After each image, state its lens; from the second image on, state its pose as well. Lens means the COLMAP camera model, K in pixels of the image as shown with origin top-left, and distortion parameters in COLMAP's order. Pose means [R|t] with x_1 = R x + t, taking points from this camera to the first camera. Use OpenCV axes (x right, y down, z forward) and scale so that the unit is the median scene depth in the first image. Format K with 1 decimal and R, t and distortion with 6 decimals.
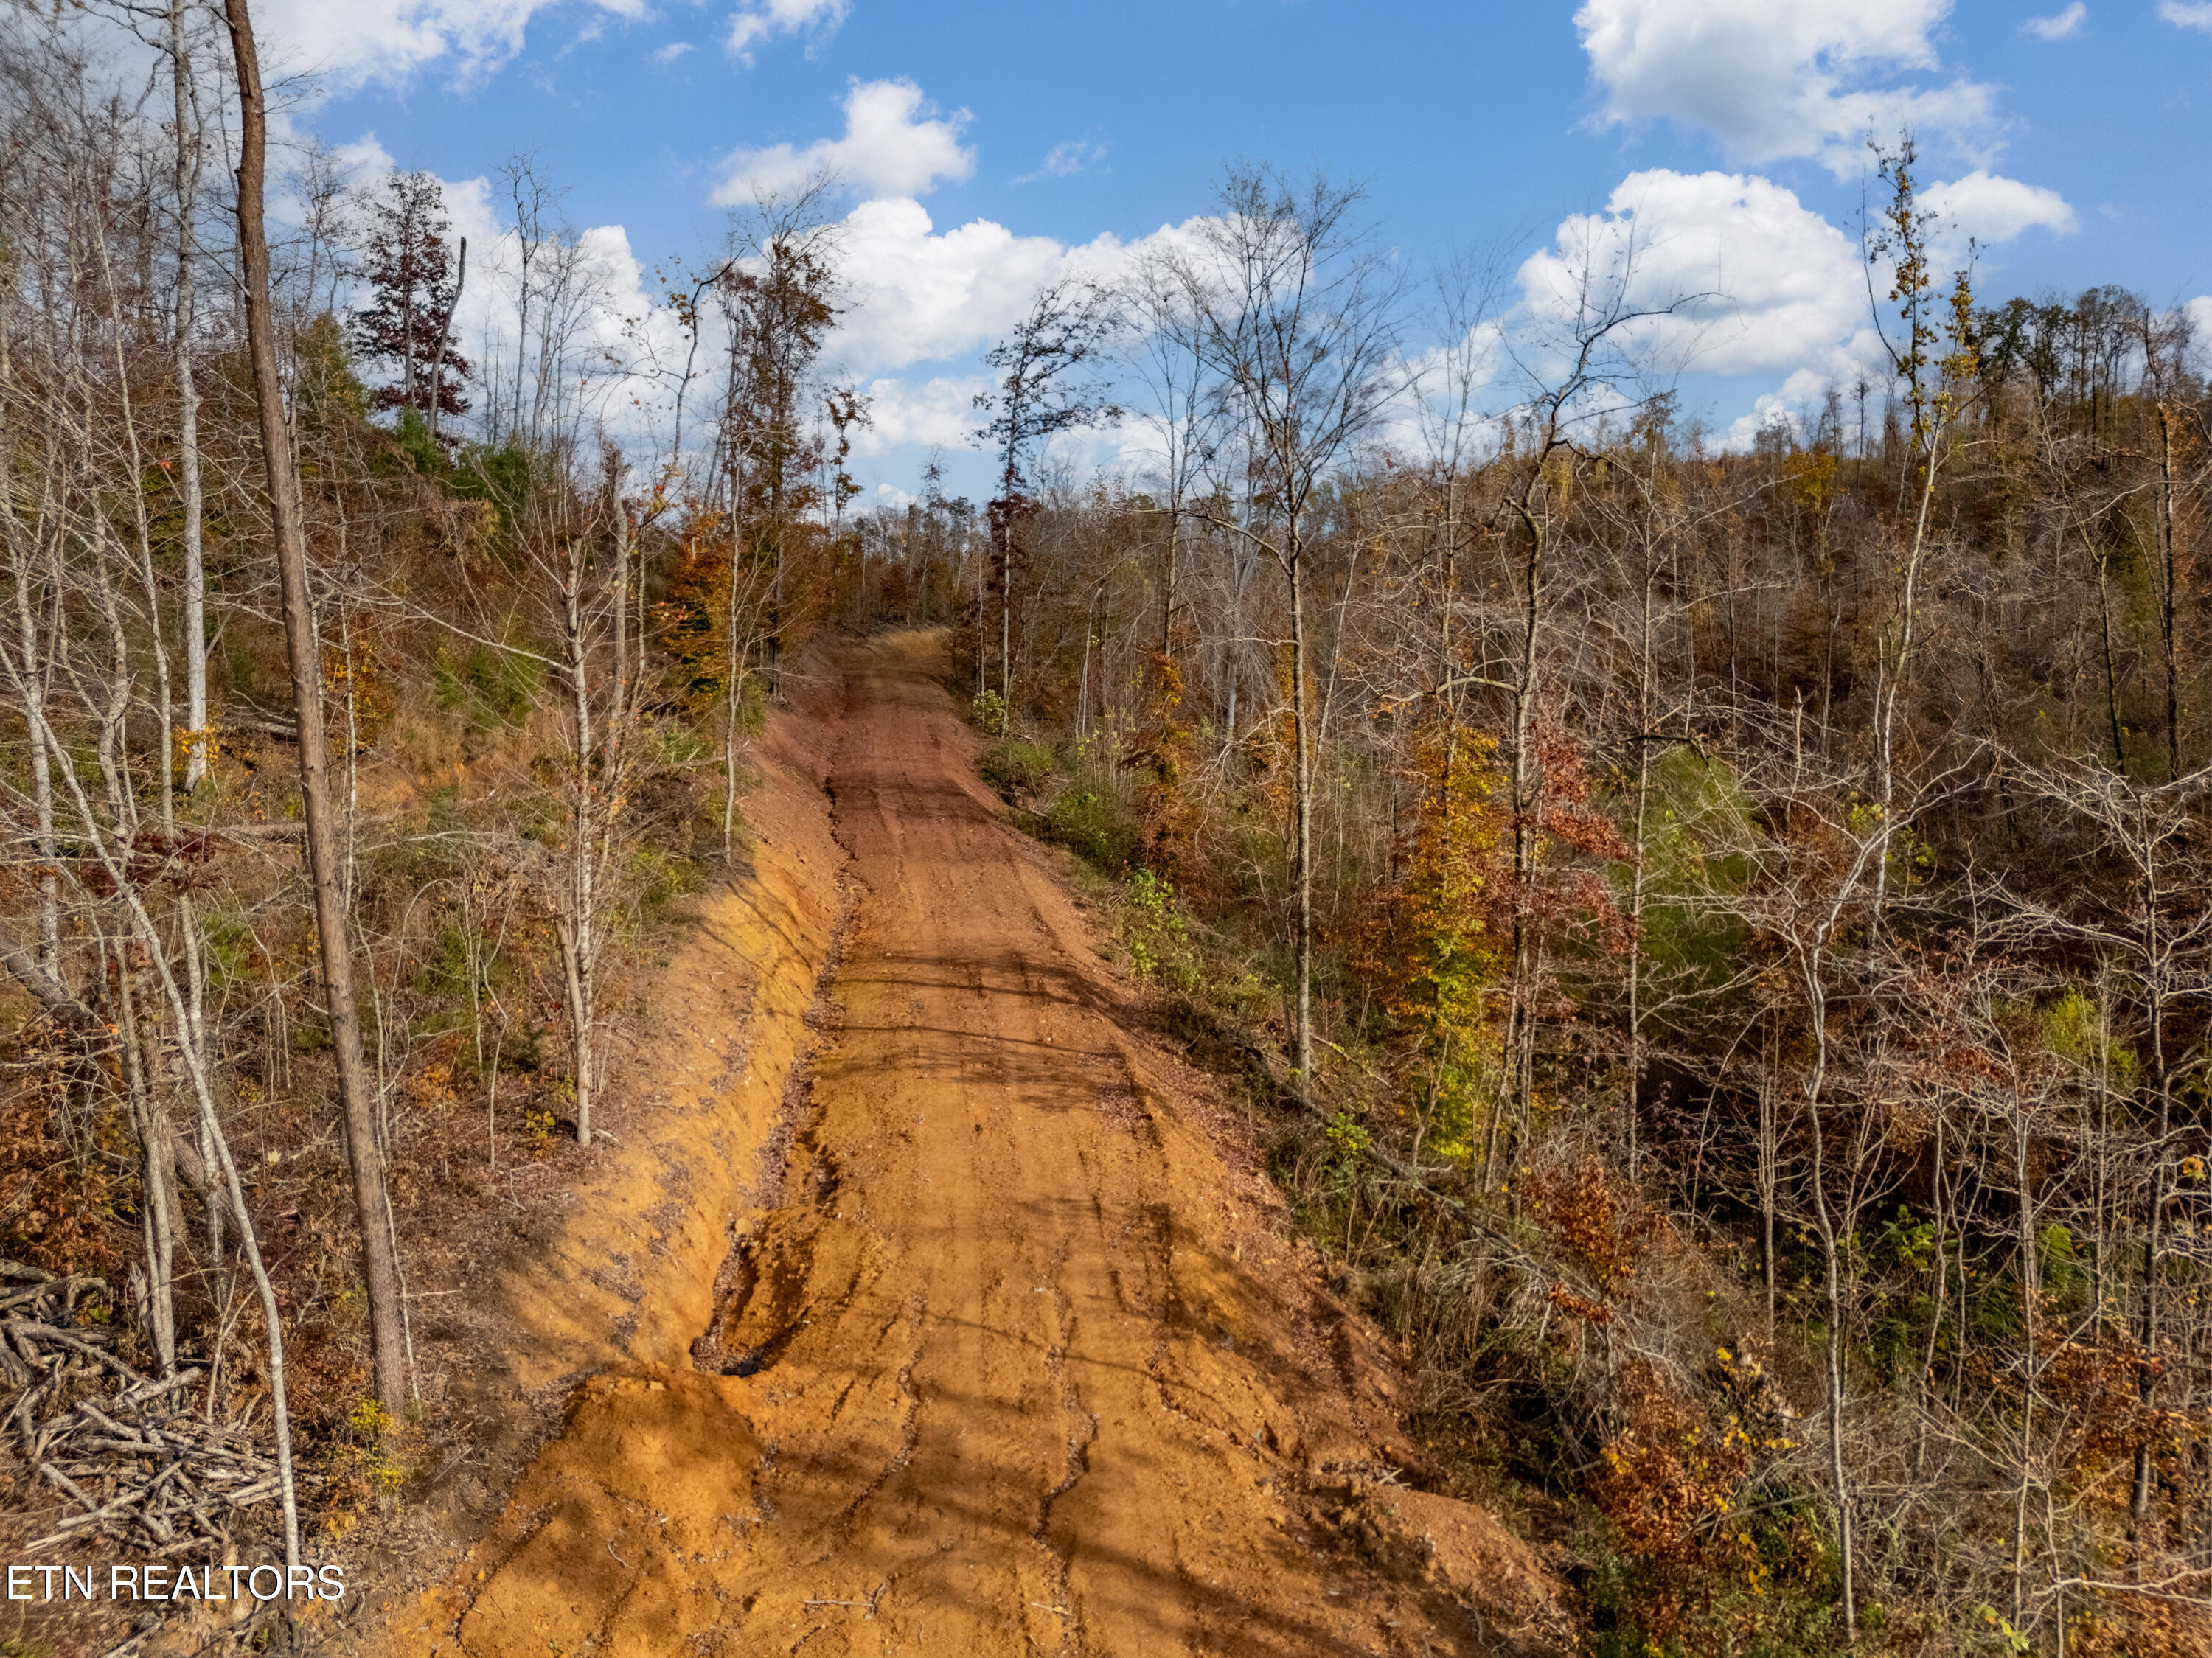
lens RADIAL K [[1611.3, 0, 1113.2], [0, 1611.3, 837.6], [0, 0, 1]] dist [0.060011, -0.048783]
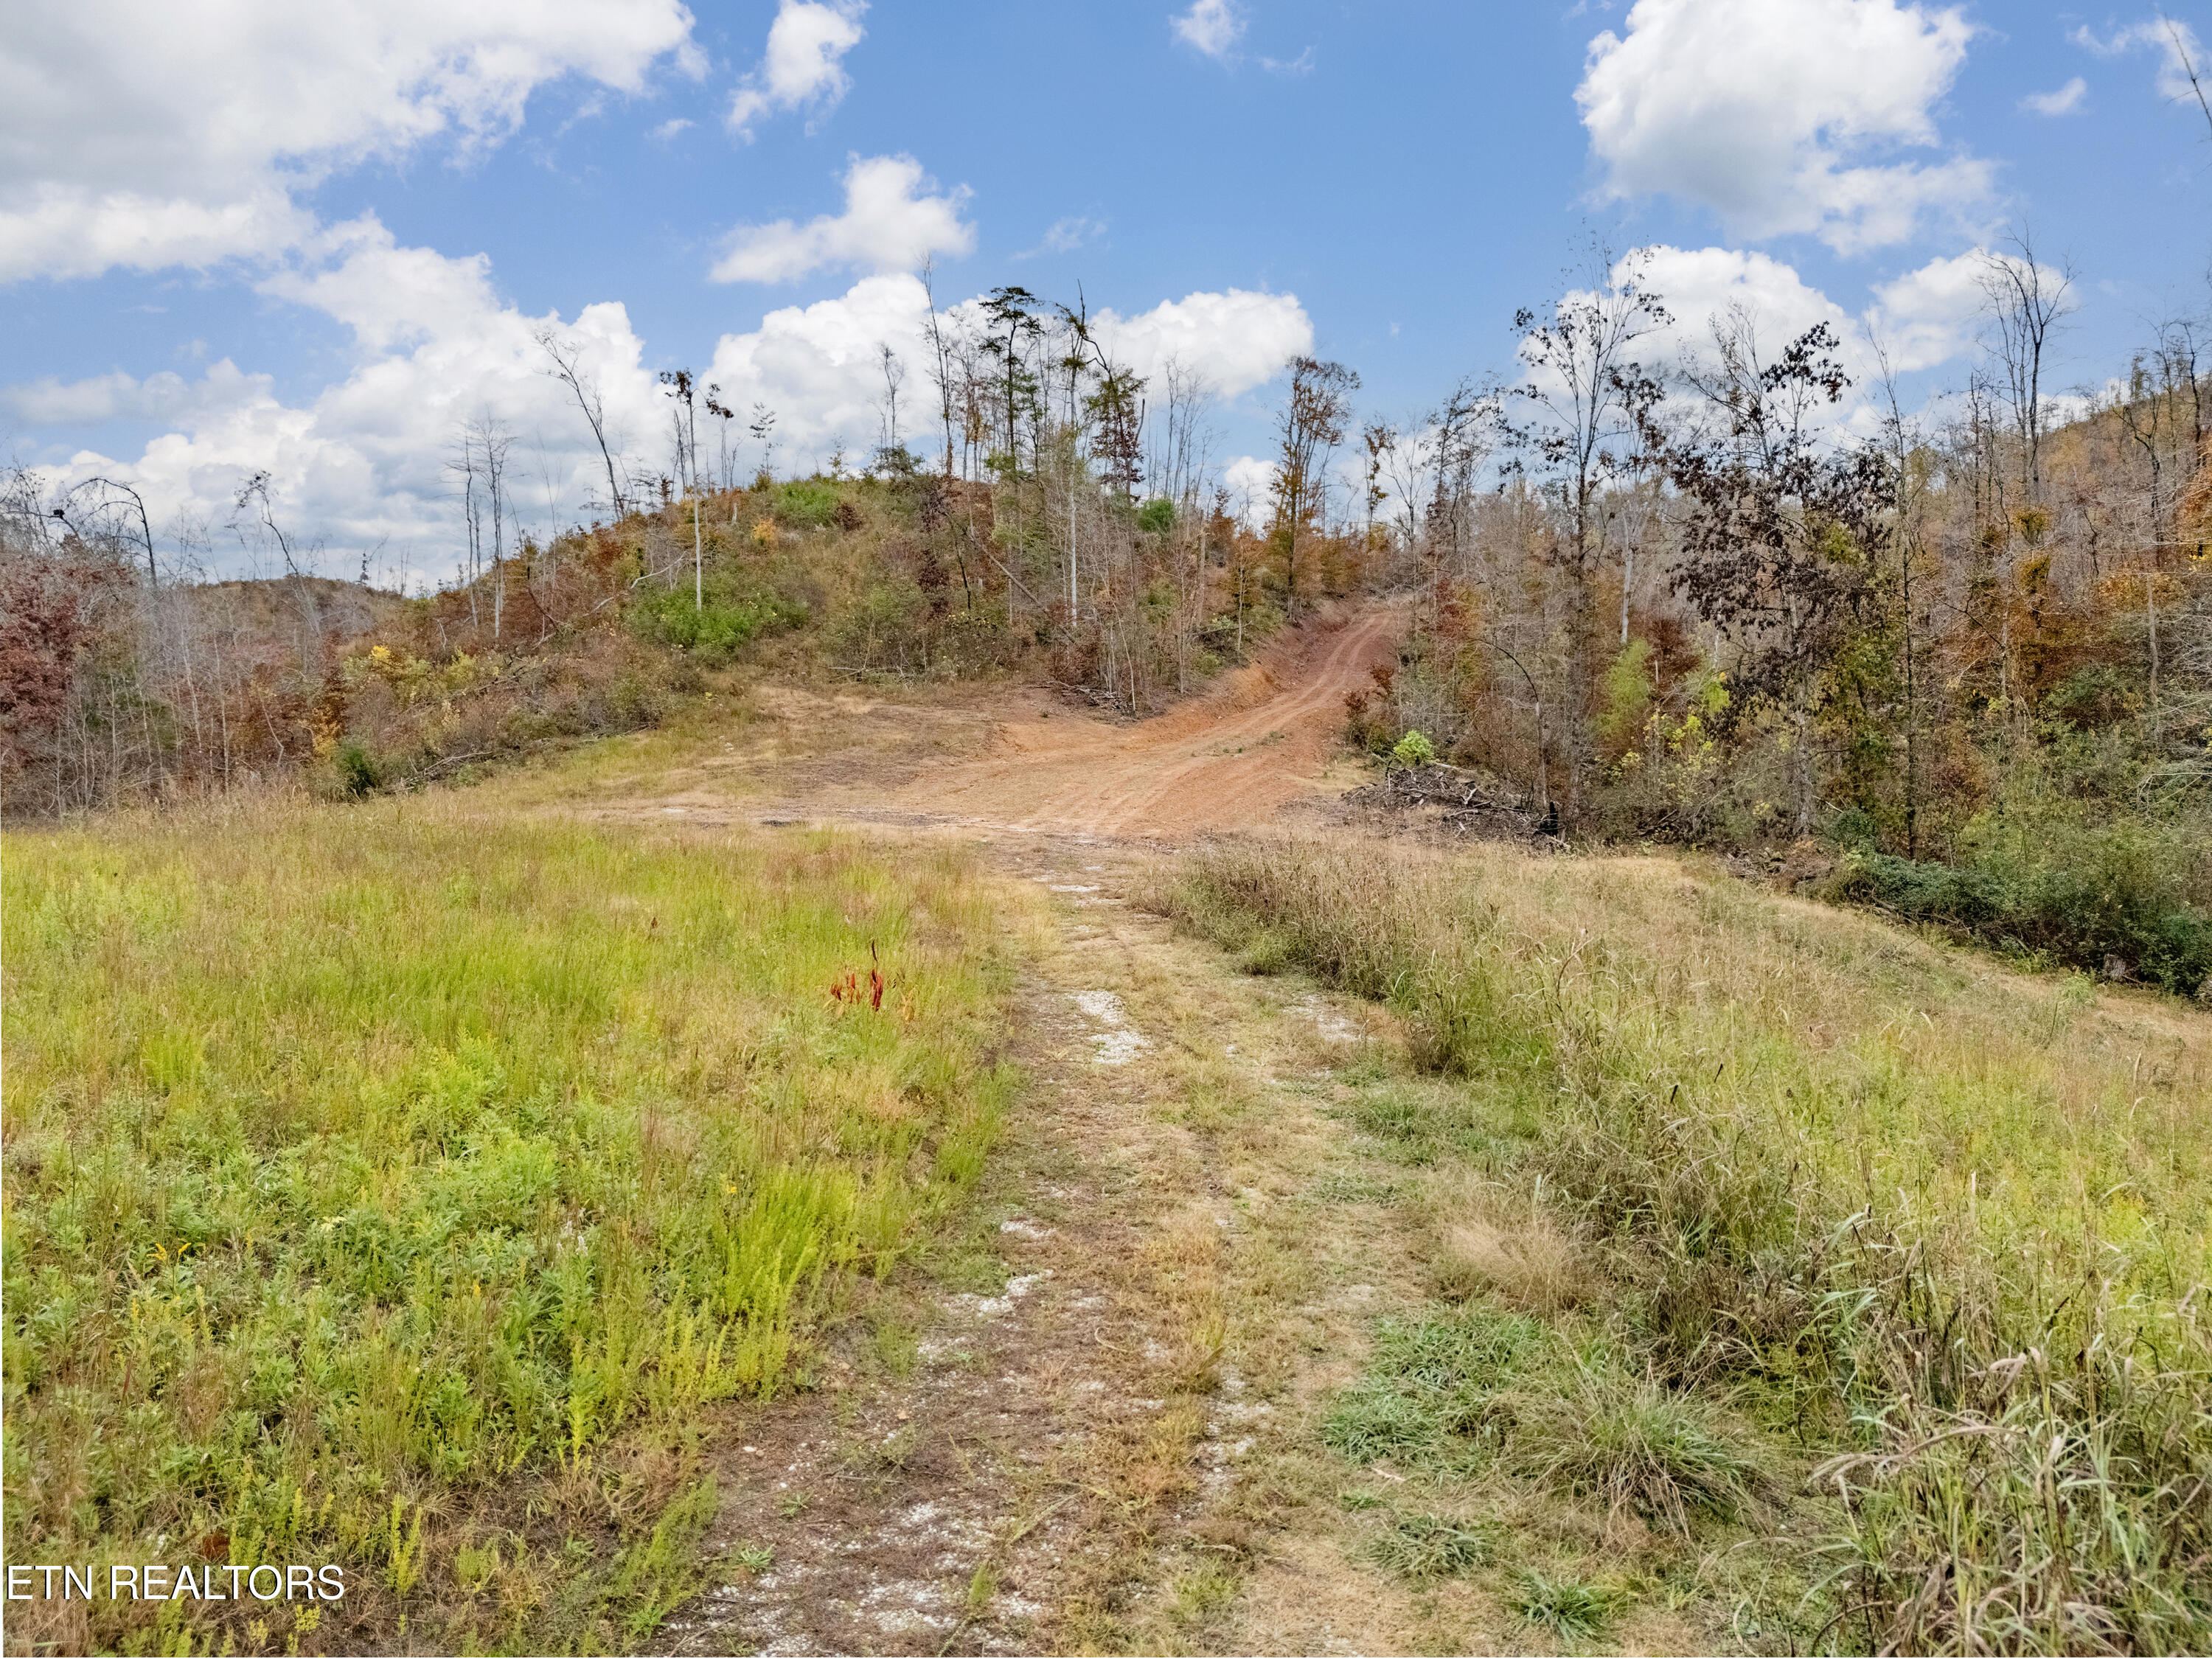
lens RADIAL K [[1611.3, 0, 1113.2], [0, 1611.3, 837.6], [0, 0, 1]] dist [0.060011, -0.048783]
pose [[0.927257, 0.005738, -0.374381, 0.254739], [-0.002845, 0.999962, 0.008279, 0.127455], [0.374414, -0.006612, 0.927238, -0.696831]]
